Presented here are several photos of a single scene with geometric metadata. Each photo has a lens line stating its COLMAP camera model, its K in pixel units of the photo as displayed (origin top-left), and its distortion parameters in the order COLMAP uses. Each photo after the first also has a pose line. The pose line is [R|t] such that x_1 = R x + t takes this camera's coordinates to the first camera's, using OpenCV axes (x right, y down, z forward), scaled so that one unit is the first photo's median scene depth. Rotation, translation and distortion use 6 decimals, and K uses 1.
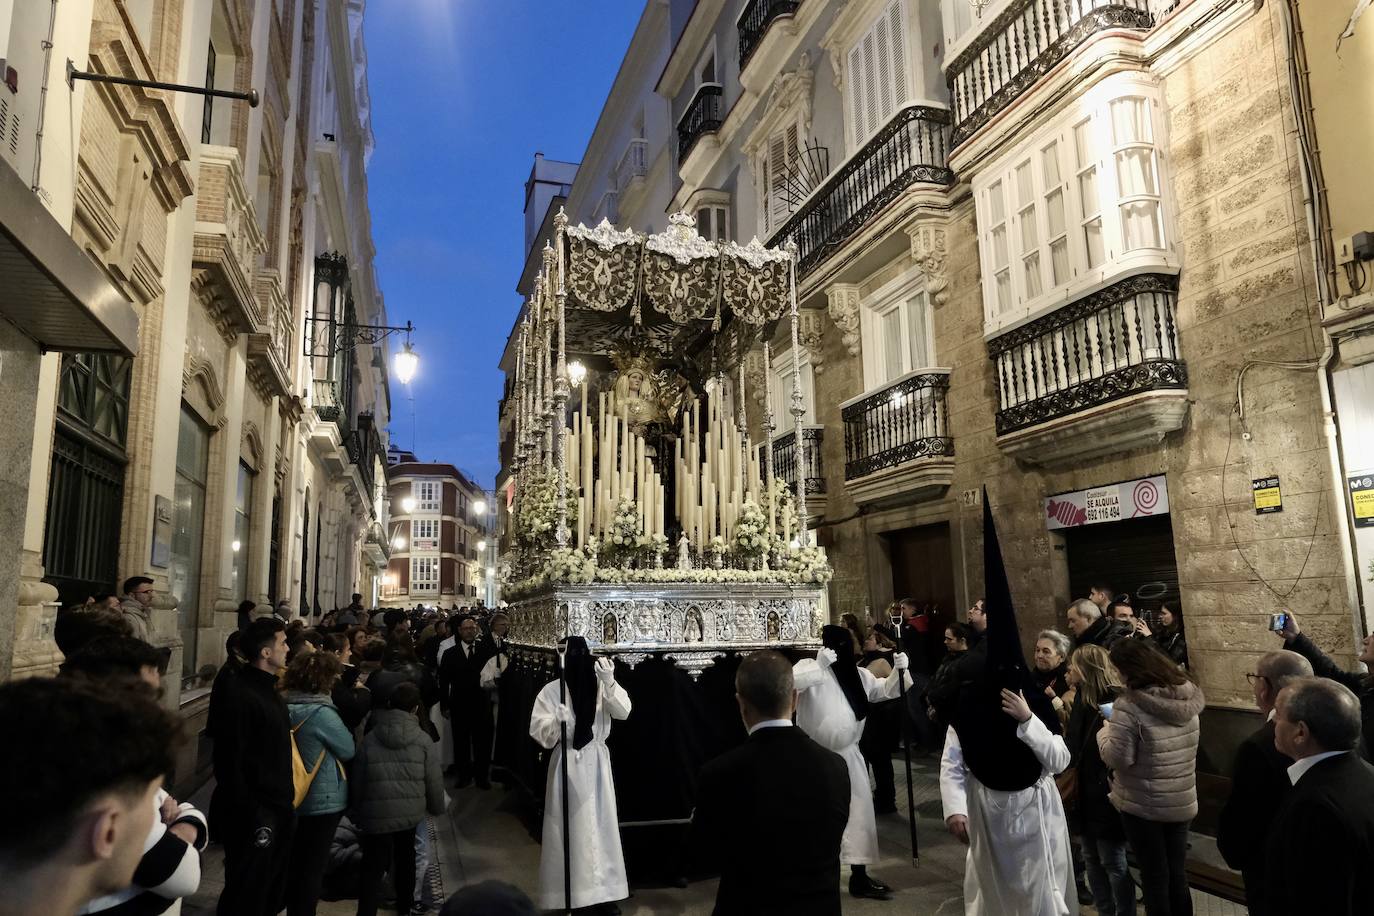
lens RADIAL K [[948.2, 0, 687.0], [0, 948.2, 458.0], [0, 0, 1]] dist [-0.095260, -0.001177]
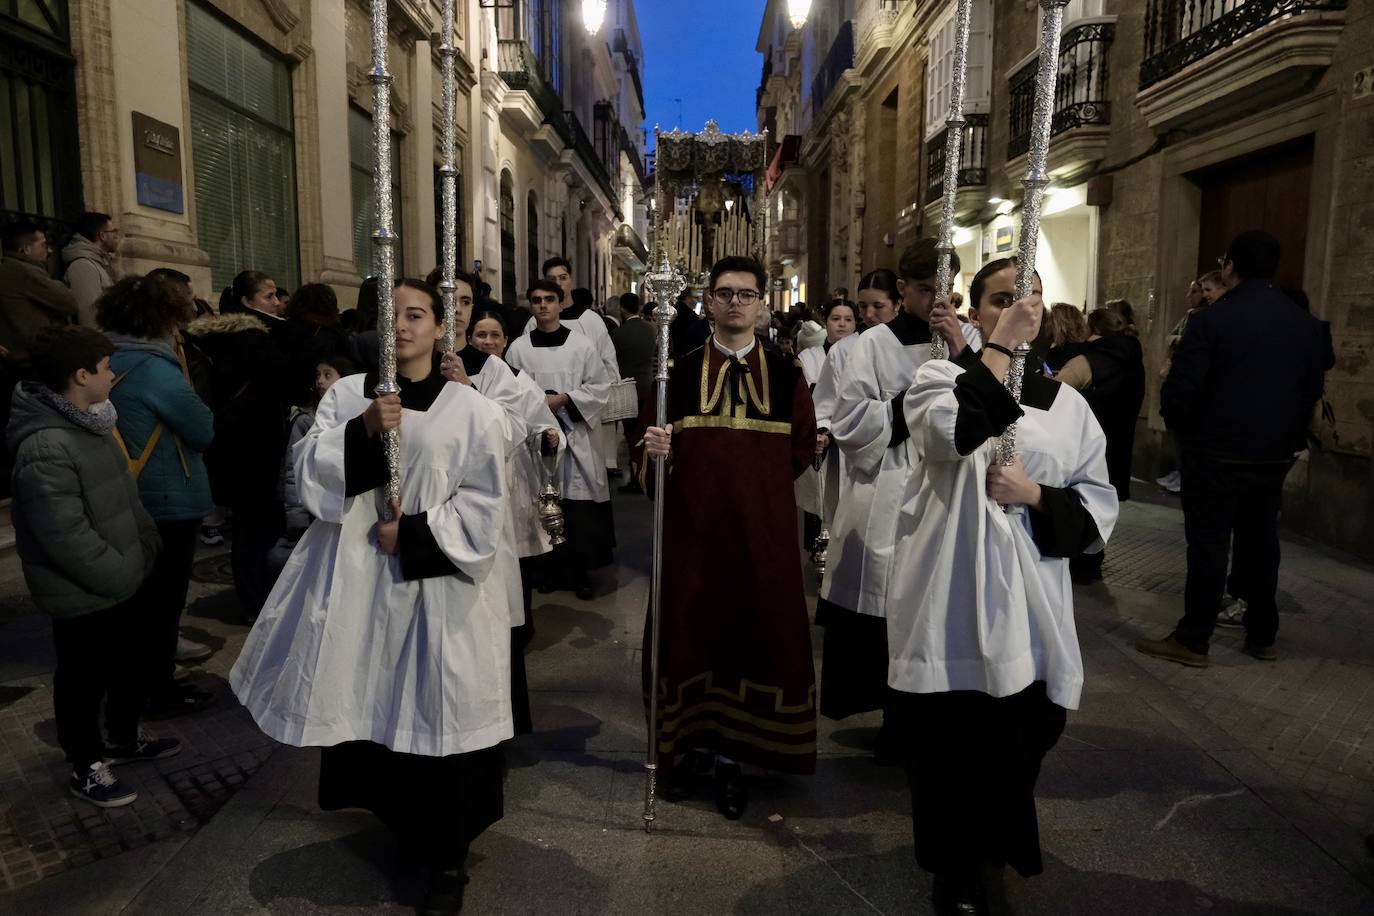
lens RADIAL K [[919.9, 0, 646.3], [0, 919.9, 458.1], [0, 0, 1]] dist [0.000502, -0.002688]
pose [[0.941408, 0.071830, -0.329532, 0.063930], [0.029198, 0.956032, 0.291806, 0.060585], [0.336003, -0.284330, 0.897919, 0.204370]]
